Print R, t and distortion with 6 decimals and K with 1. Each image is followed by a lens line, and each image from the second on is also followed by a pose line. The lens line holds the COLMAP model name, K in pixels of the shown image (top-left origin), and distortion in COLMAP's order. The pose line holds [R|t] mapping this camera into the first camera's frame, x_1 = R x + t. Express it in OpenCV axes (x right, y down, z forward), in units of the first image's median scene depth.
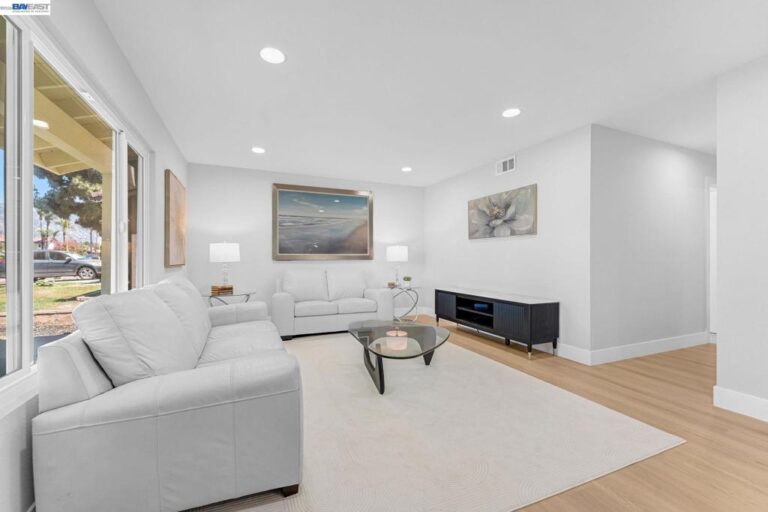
lens RADIAL K [[315.8, 0, 379.8], [0, 315.8, 259.8], [0, 0, 1]] dist [0.001744, 0.000482]
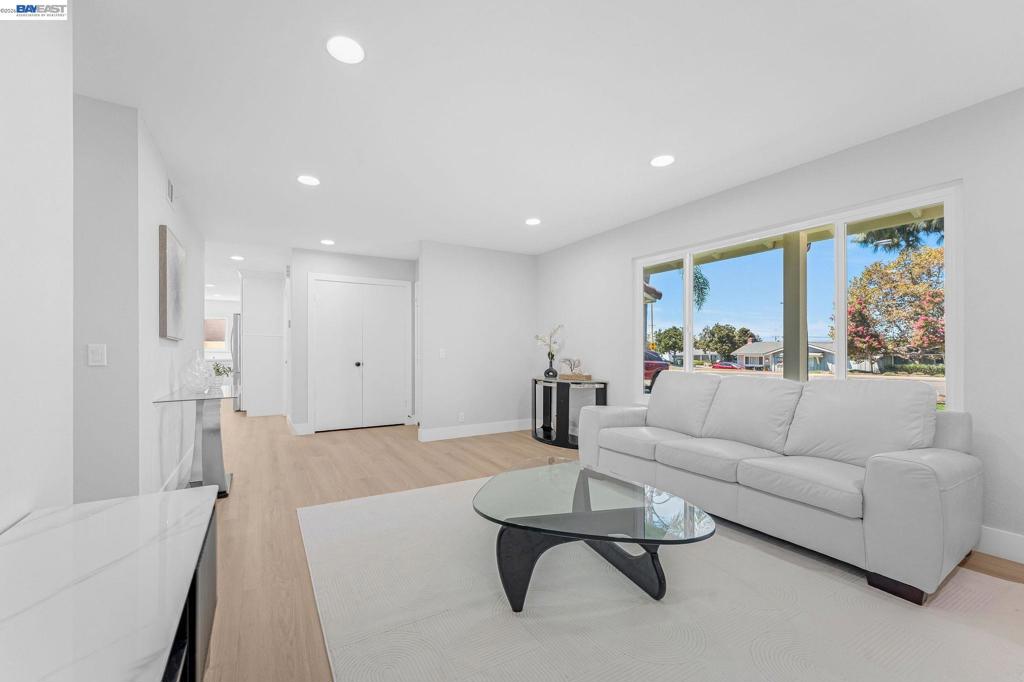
lens RADIAL K [[421.1, 0, 506.4], [0, 421.1, 346.0], [0, 0, 1]] dist [0.001744, 0.000482]
pose [[-0.992196, -0.000299, -0.124684, 0.163017], [-0.000484, 0.999999, 0.001449, -0.017722], [0.124684, 0.001498, -0.992195, 1.135684]]
